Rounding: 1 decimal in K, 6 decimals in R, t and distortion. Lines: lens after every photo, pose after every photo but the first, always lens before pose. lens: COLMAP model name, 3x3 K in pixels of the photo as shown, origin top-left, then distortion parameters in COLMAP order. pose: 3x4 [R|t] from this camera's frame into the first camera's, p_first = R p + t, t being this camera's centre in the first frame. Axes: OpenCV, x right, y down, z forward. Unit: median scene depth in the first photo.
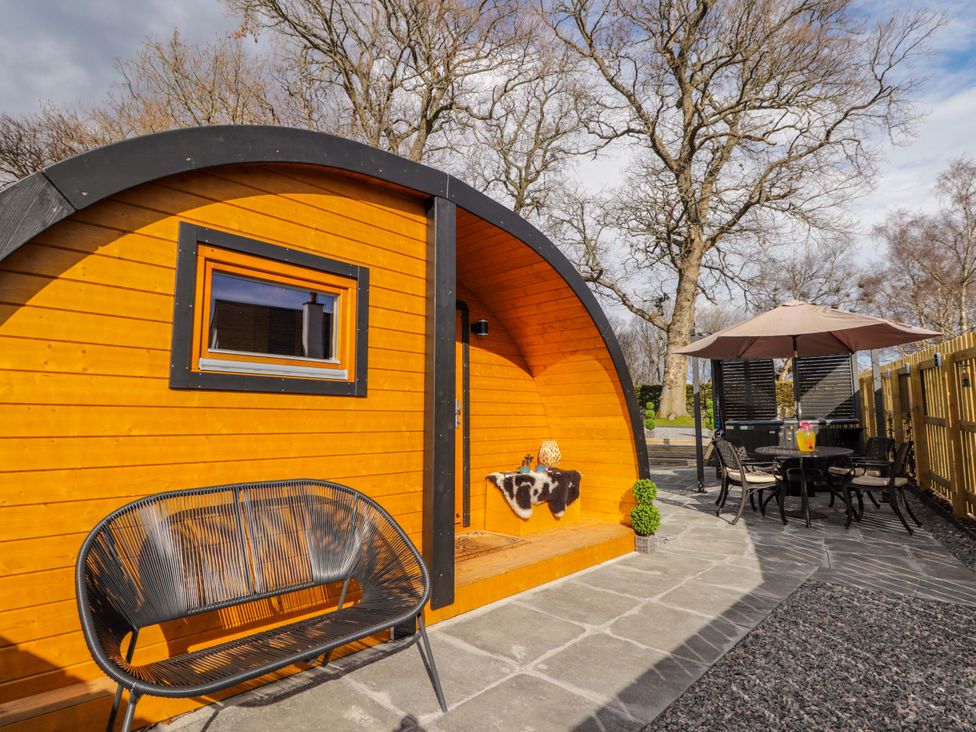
lens RADIAL K [[531.2, 0, 491.9], [0, 531.2, 364.2], [0, 0, 1]] dist [0.003683, -0.013409]
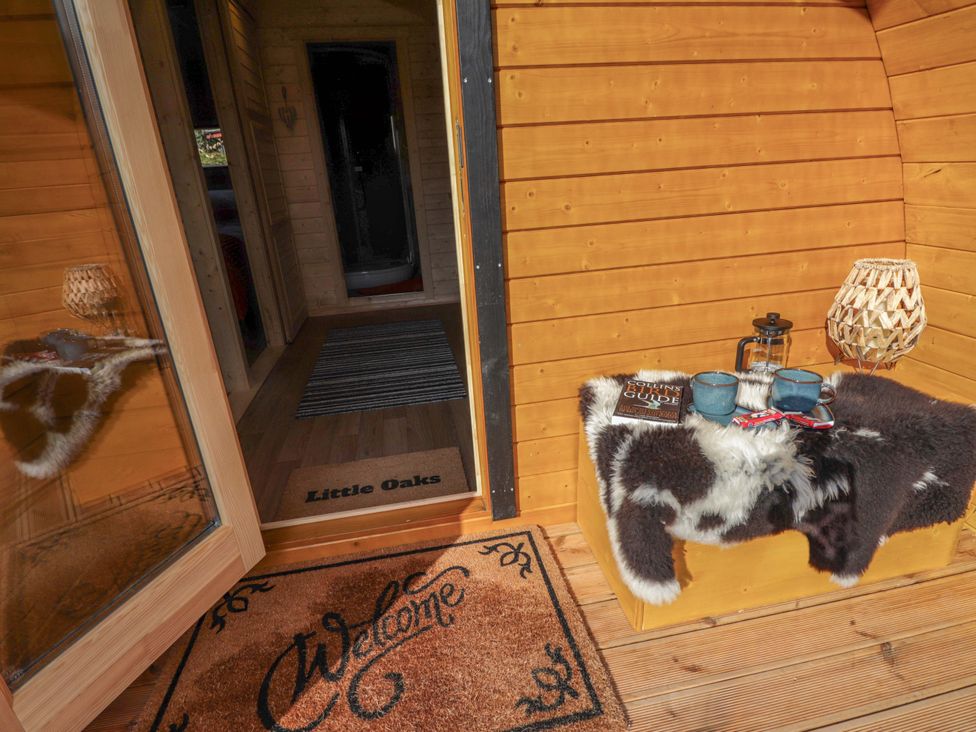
lens RADIAL K [[511.3, 0, 492.0], [0, 511.3, 364.7], [0, 0, 1]] dist [0.003207, -0.014391]
pose [[0.809071, 0.172492, -0.561829, 0.103461], [0.112379, 0.892915, 0.435975, 0.059928], [0.576867, -0.415872, 0.703047, 0.705066]]
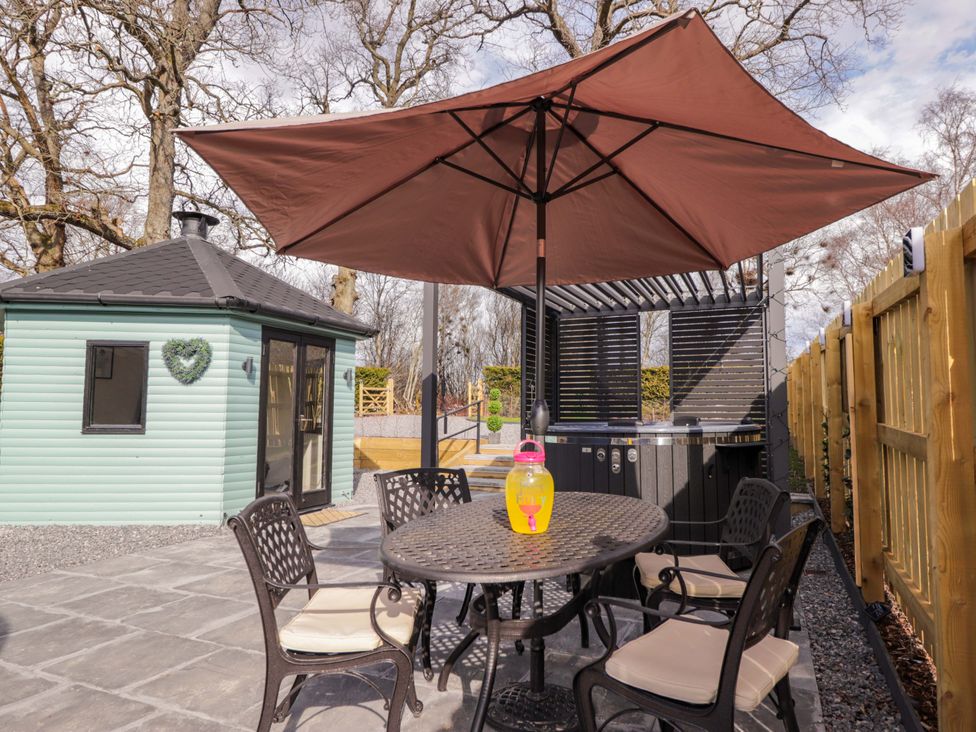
lens RADIAL K [[632.5, 0, 488.0], [0, 632.5, 366.0], [0, 0, 1]] dist [-0.004240, -0.004948]
pose [[0.993632, 0.022900, 0.110324, 0.630691], [-0.026655, 0.999110, 0.032680, 0.059986], [-0.109477, -0.035412, 0.993358, 0.747637]]
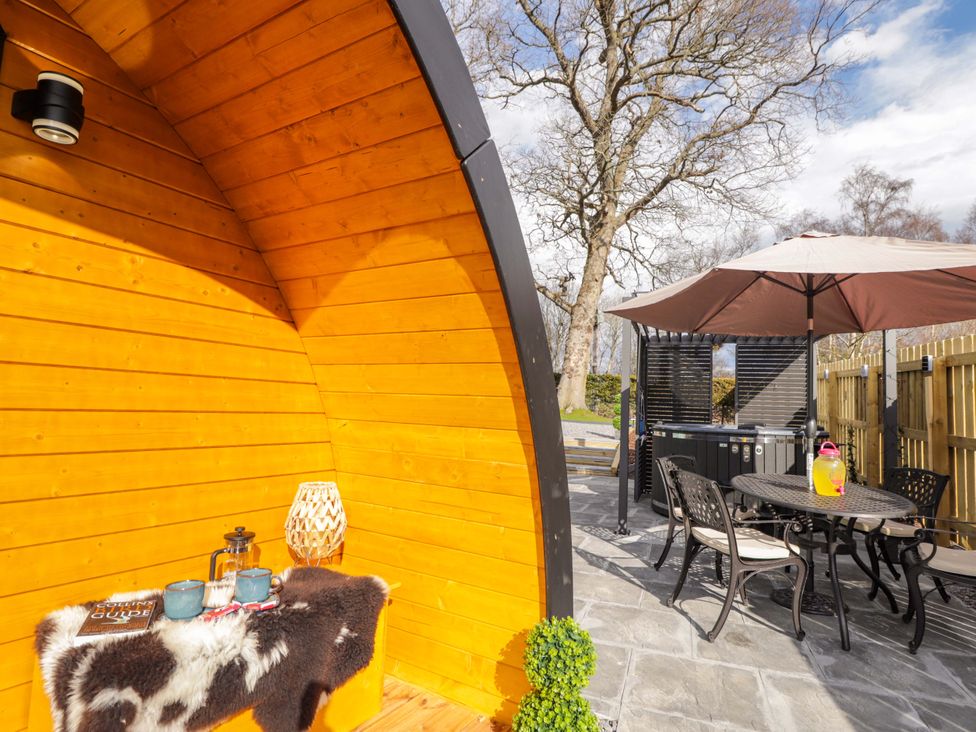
lens RADIAL K [[546.0, 0, 493.1], [0, 546.0, 364.3], [0, 0, 1]] dist [0.005657, -0.015362]
pose [[0.978992, 0.063639, 0.193711, 0.152170], [-0.069950, 0.997214, 0.025906, 0.043102], [-0.191523, -0.038911, 0.980716, 0.615227]]
